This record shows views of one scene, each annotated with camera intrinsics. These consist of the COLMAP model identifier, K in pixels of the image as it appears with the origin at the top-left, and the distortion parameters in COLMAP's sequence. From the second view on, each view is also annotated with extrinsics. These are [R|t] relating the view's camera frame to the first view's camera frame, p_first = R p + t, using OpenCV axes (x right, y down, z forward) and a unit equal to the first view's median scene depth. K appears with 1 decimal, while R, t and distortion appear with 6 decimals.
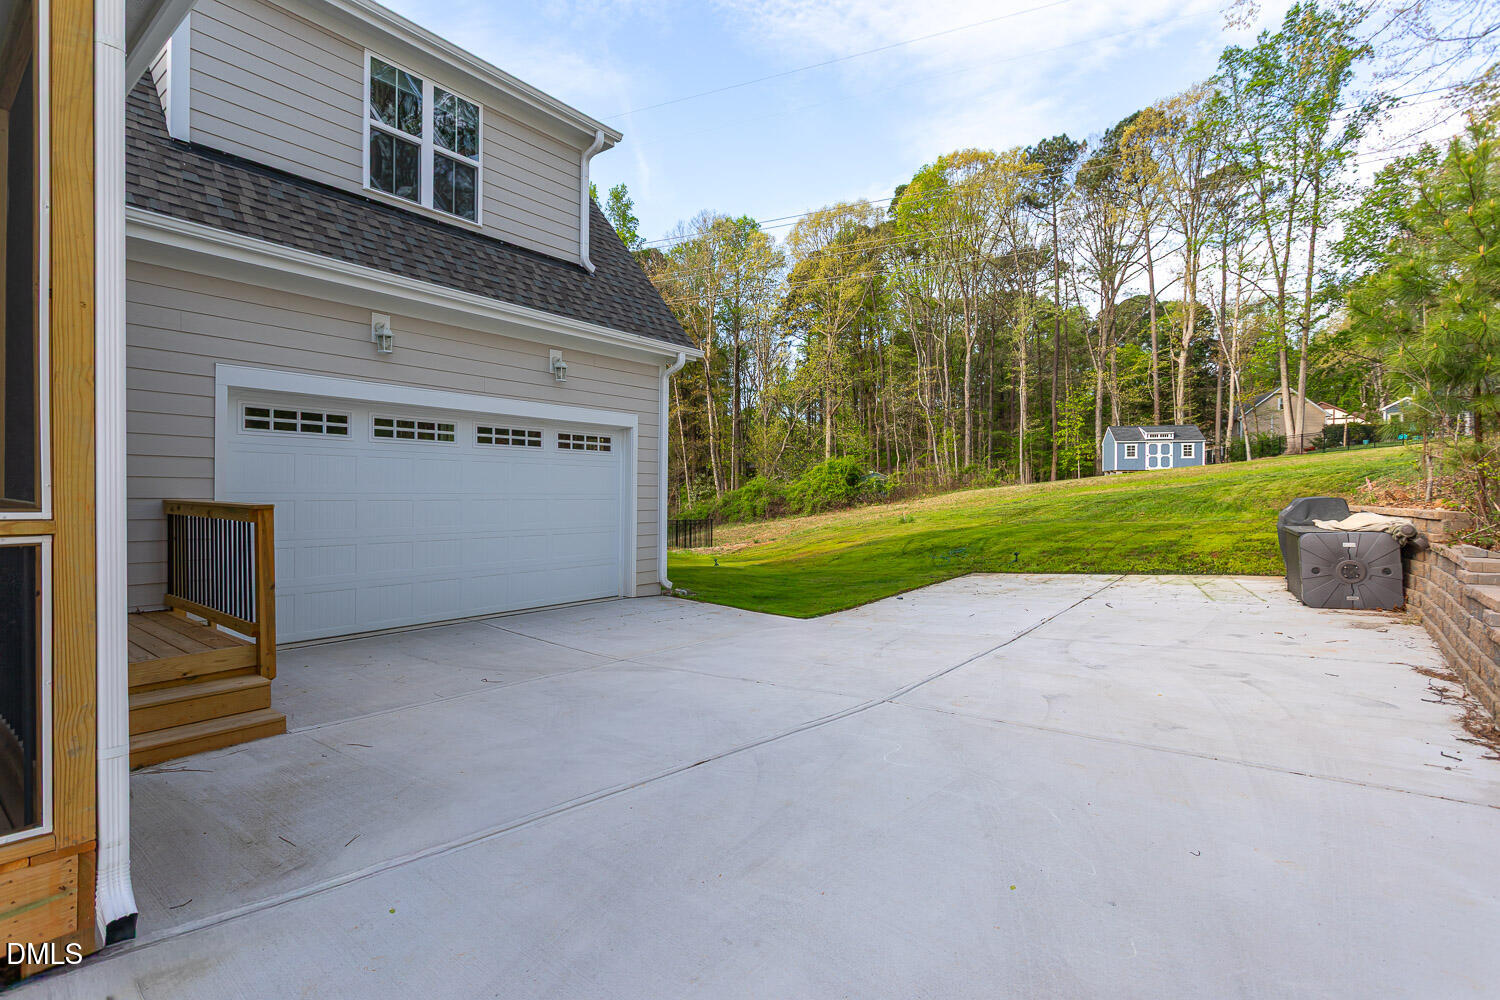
lens RADIAL K [[717.9, 0, 750.0], [0, 717.9, 500.0], [0, 0, 1]] dist [0.018062, 0.000660]
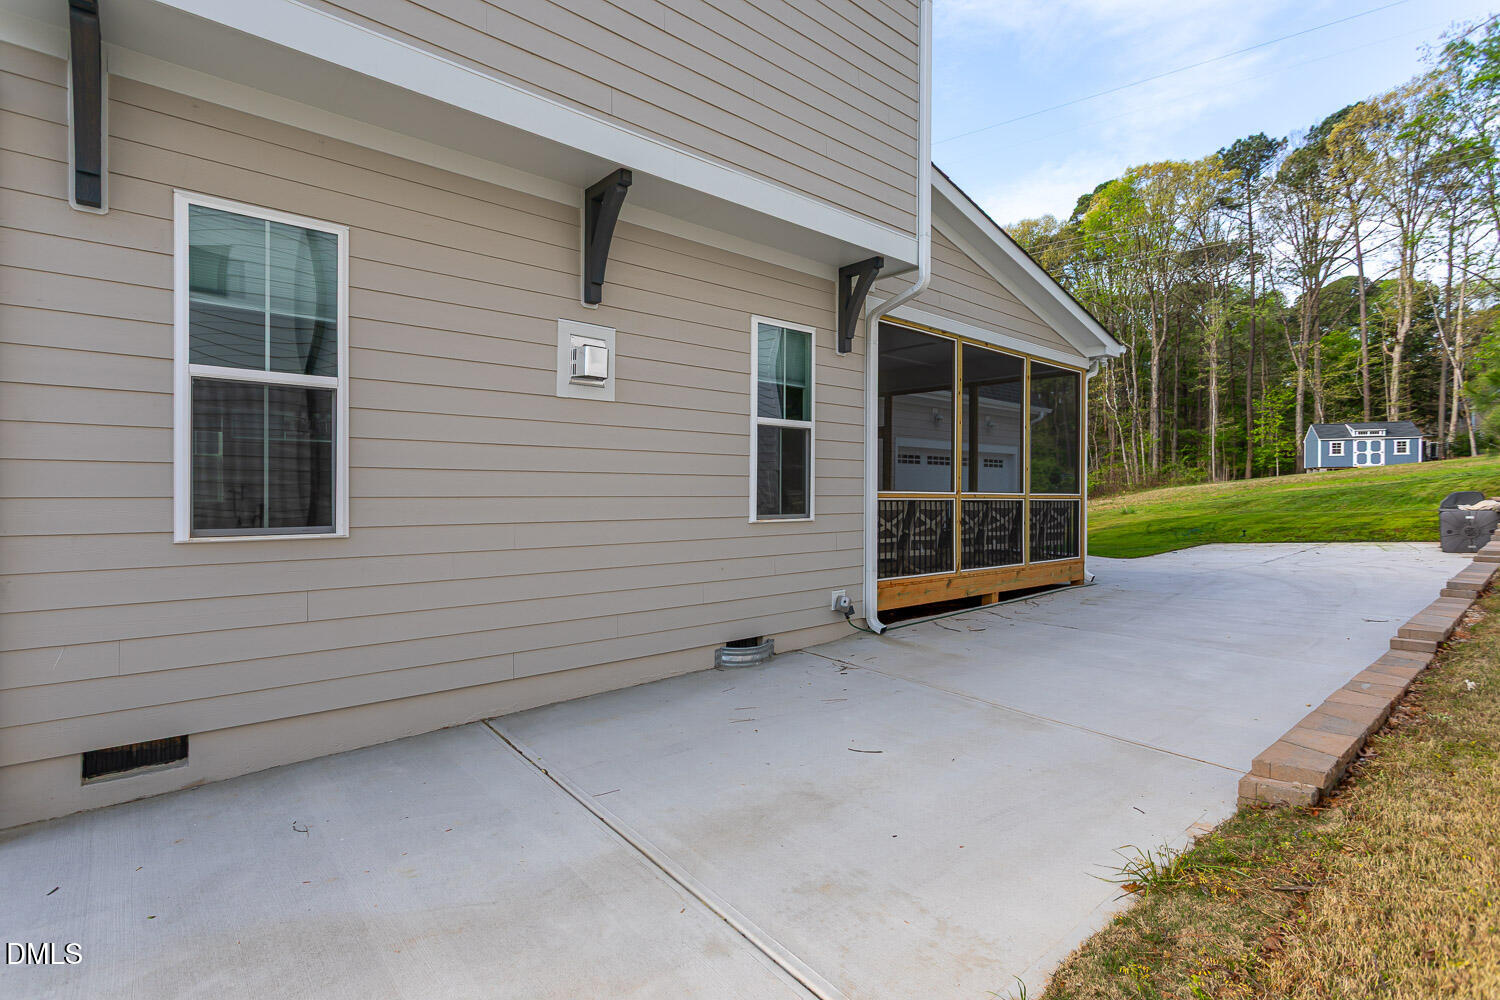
lens RADIAL K [[717.9, 0, 750.0], [0, 717.9, 500.0], [0, 0, 1]] dist [0.018062, 0.000660]
pose [[0.981137, 0.000025, -0.193315, -0.075365], [0.000555, 0.999996, 0.002946, 0.001446], [0.193314, -0.002998, 0.981132, -0.145758]]
